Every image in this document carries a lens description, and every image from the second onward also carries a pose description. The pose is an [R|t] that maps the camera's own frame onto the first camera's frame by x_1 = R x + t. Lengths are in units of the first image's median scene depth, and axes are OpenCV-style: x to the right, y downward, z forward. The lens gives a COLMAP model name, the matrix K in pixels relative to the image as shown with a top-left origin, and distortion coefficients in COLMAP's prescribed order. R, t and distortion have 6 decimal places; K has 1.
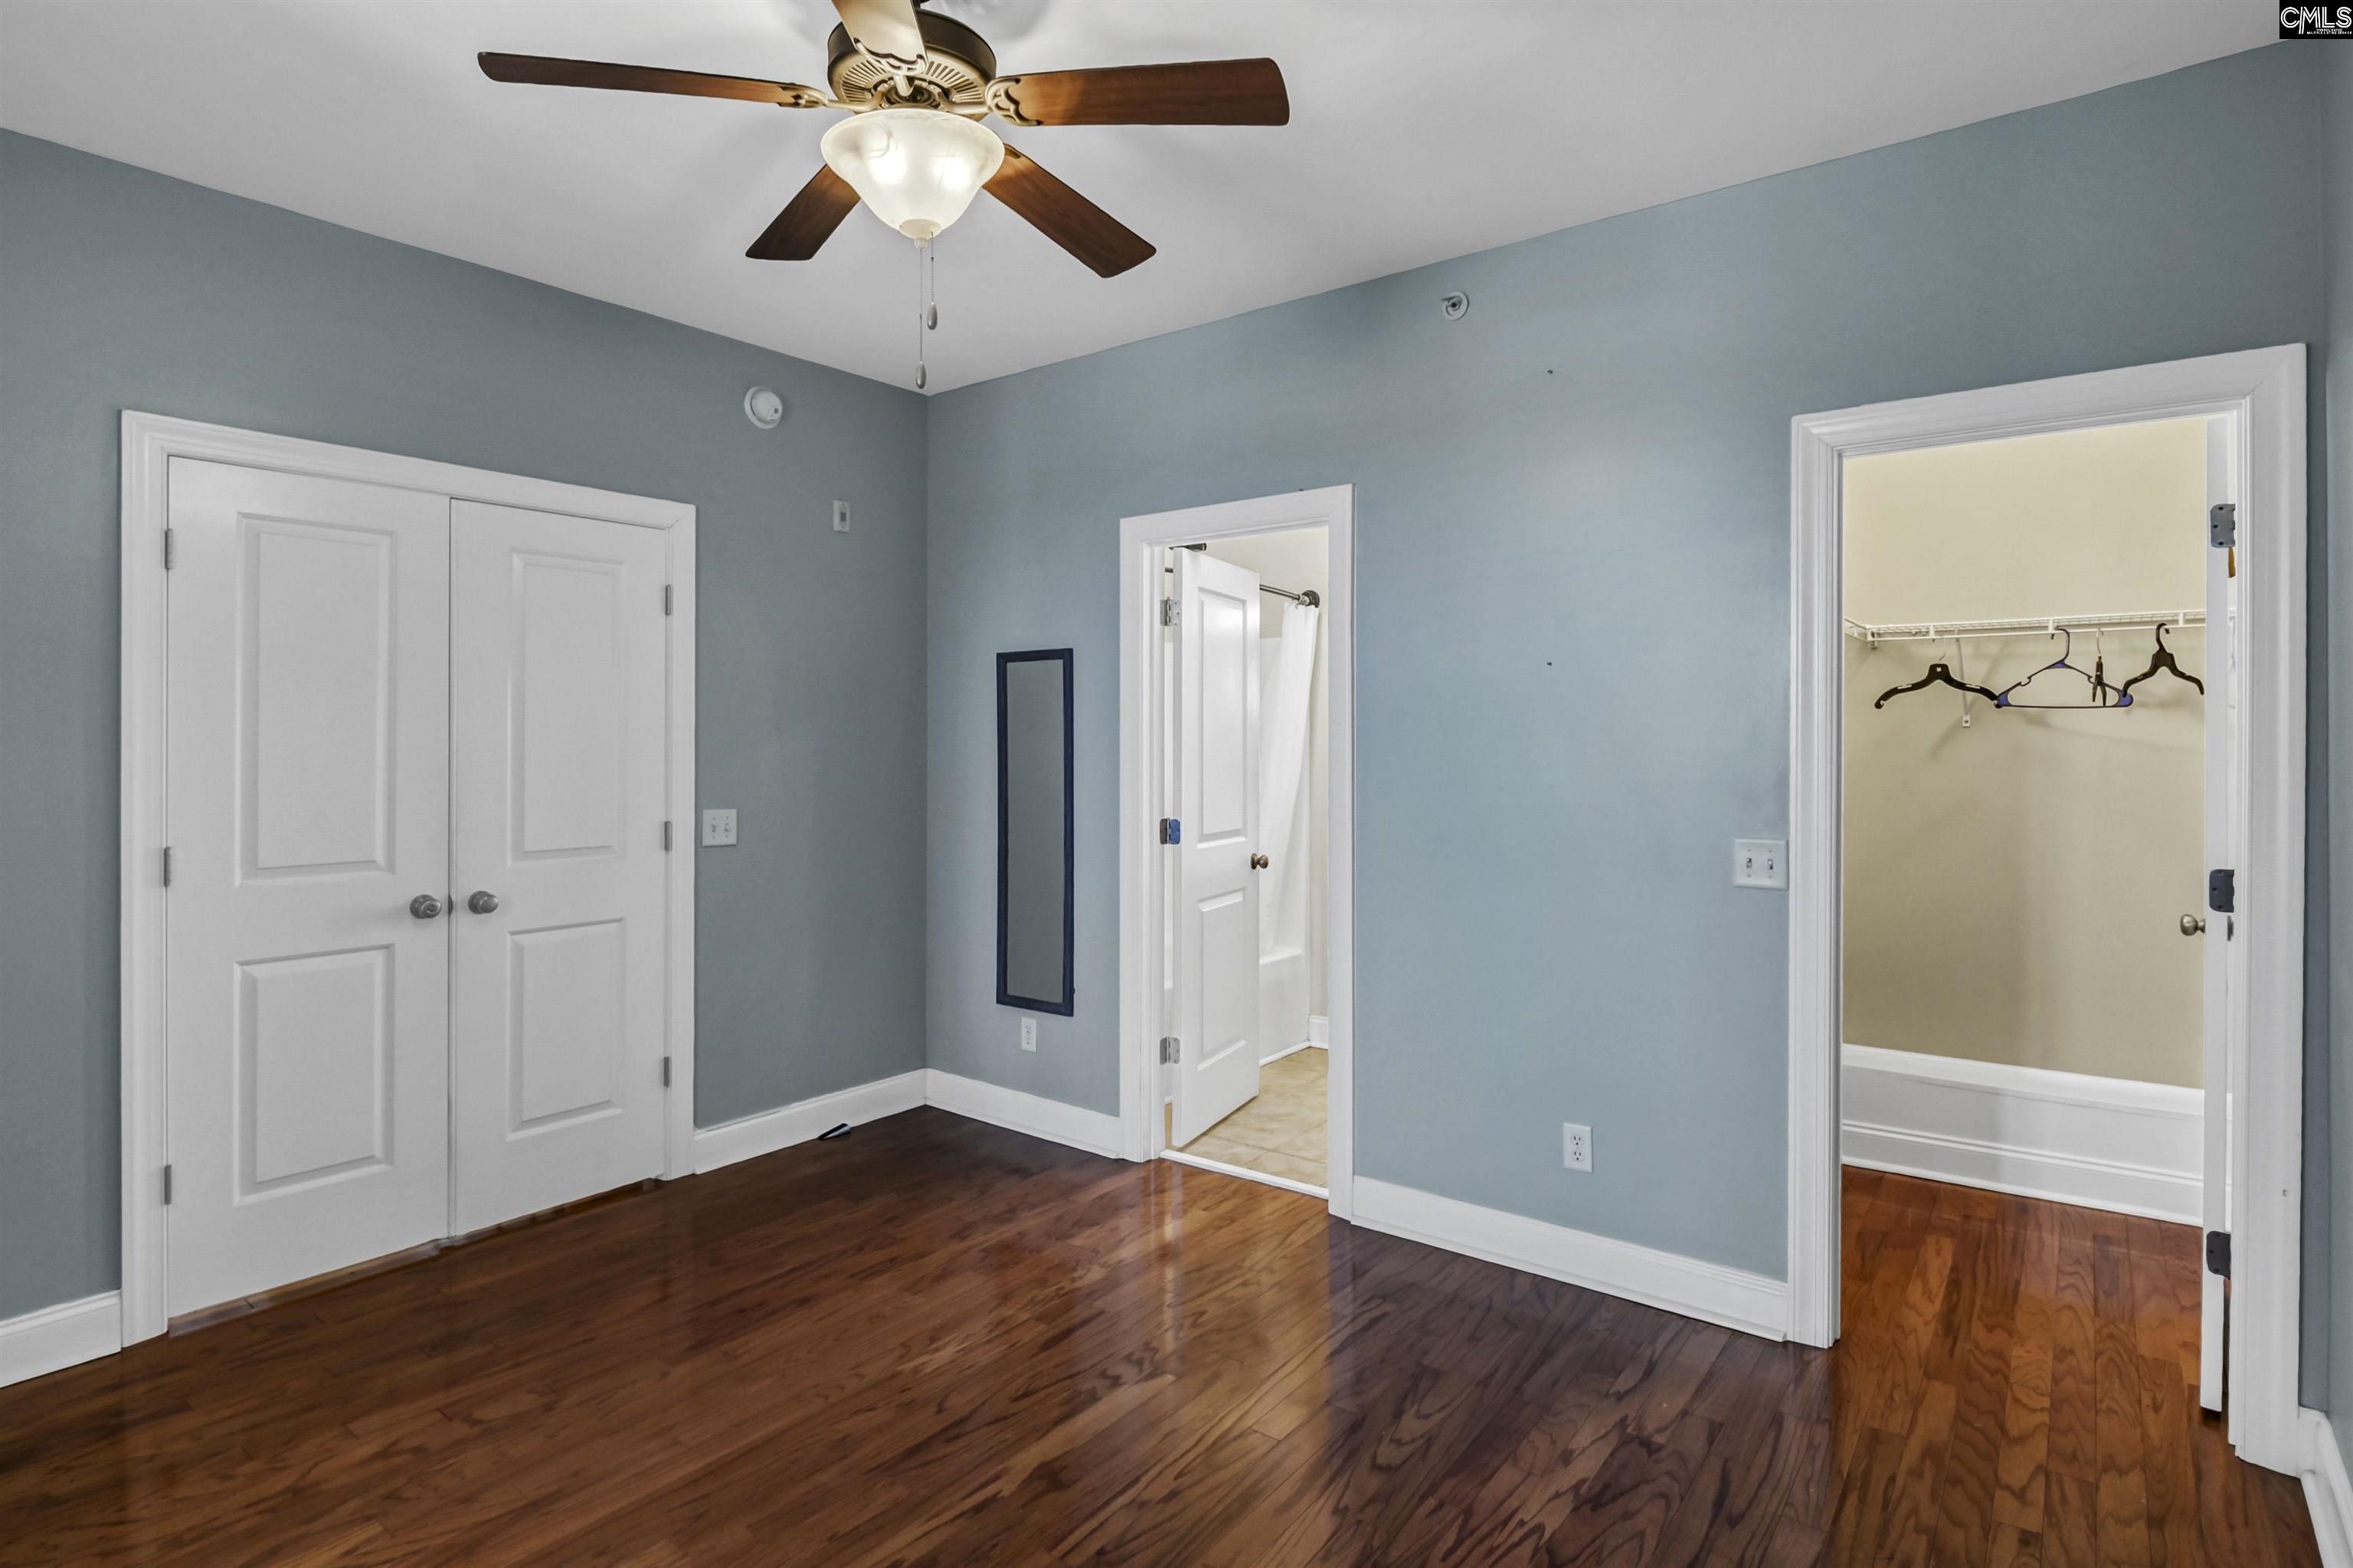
lens RADIAL K [[1171.6, 0, 1265.3], [0, 1171.6, 742.5], [0, 0, 1]] dist [0.000309, -0.005864]
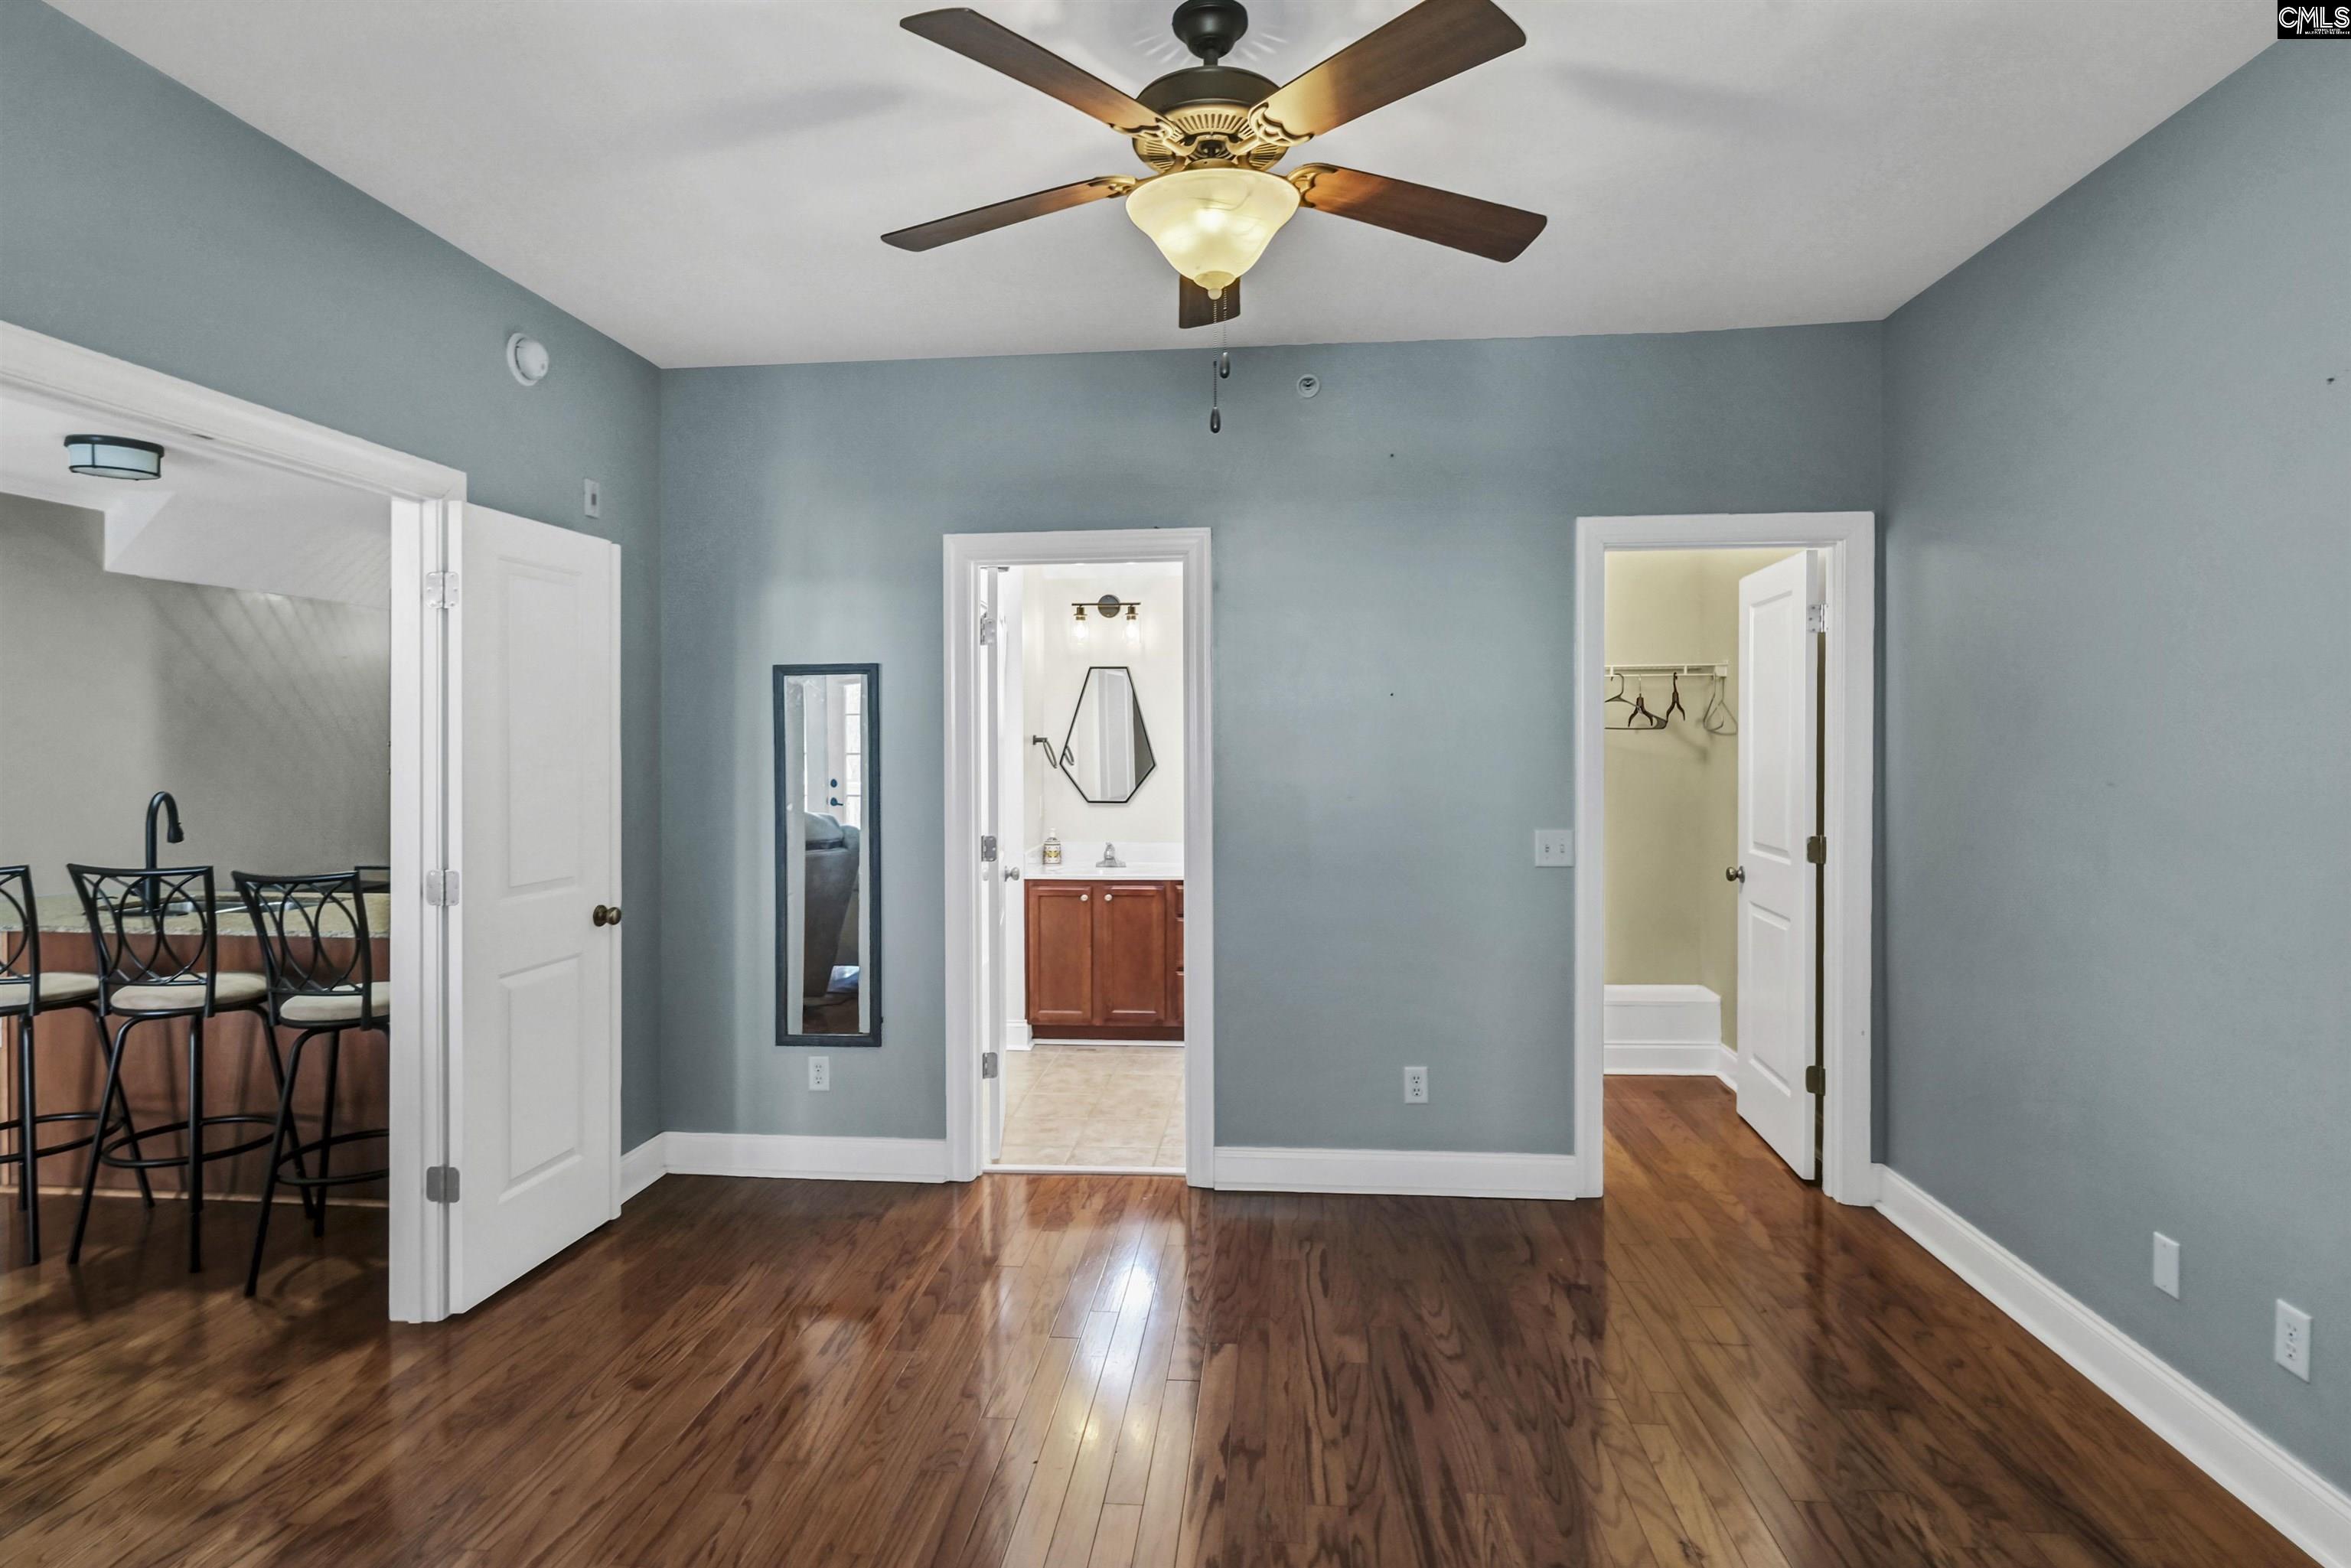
lens RADIAL K [[1131.1, 0, 1183.6], [0, 1131.1, 750.6], [0, 0, 1]] dist [0.000834, -0.007641]
pose [[0.858345, -0.008298, 0.513006, -0.650484], [0.006055, 0.999963, 0.006043, -0.020054], [-0.513038, -0.002081, 0.858364, 0.116781]]
